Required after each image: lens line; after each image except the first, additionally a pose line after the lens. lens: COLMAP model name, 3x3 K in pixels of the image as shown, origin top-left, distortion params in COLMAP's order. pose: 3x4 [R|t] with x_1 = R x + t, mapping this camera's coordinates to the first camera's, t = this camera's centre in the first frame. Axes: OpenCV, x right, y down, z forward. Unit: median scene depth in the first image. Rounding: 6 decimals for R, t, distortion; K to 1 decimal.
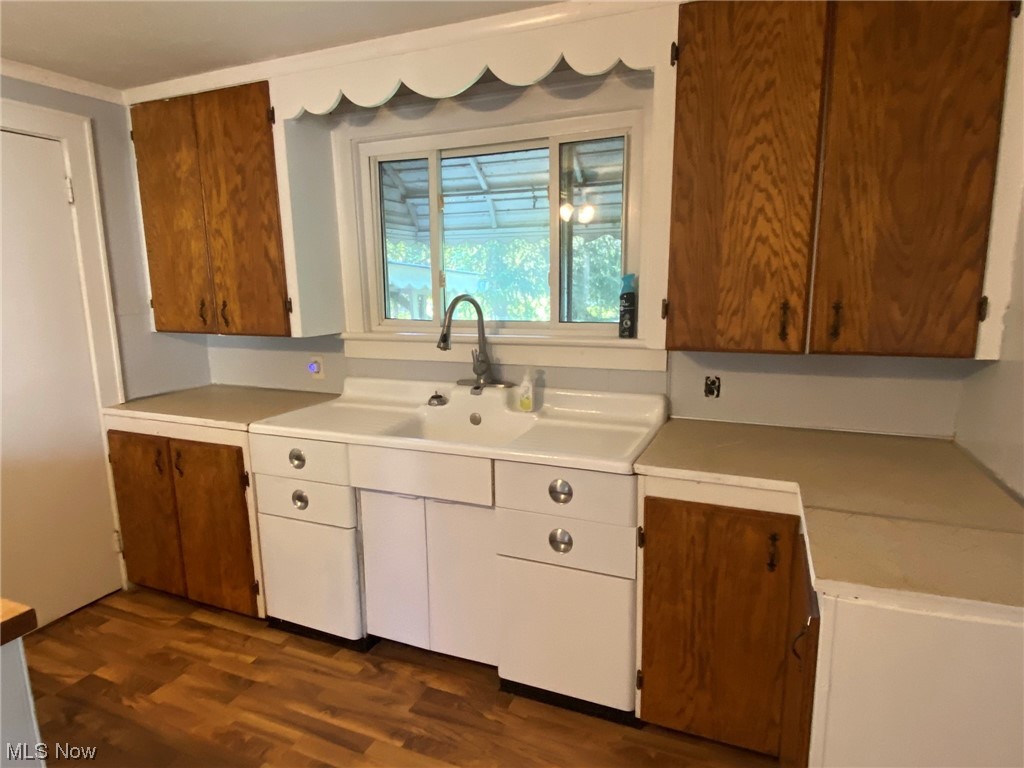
lens RADIAL K [[594.3, 0, 507.7], [0, 594.3, 381.0], [0, 0, 1]] dist [0.010214, -0.001006]
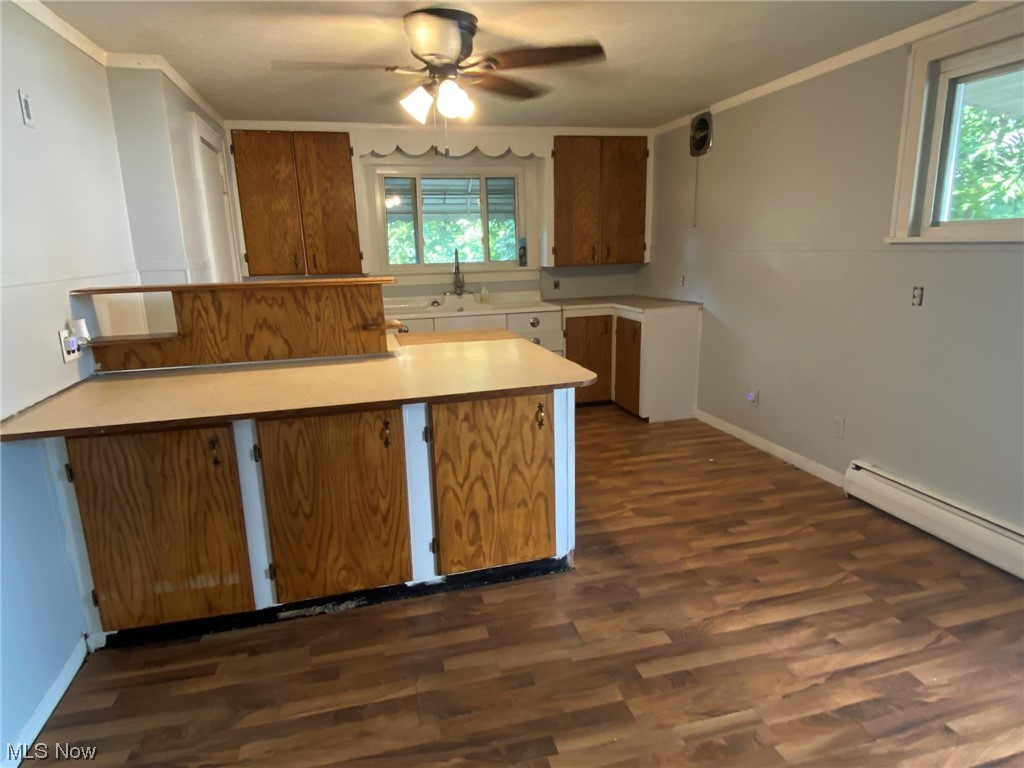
lens RADIAL K [[594.3, 0, 510.5], [0, 594.3, 384.2], [0, 0, 1]] dist [0.010214, -0.001006]
pose [[0.796682, -0.140377, 0.587870, -1.152741], [0.119339, 0.990041, 0.074684, 0.185150], [-0.592499, 0.010657, 0.805500, -0.750178]]
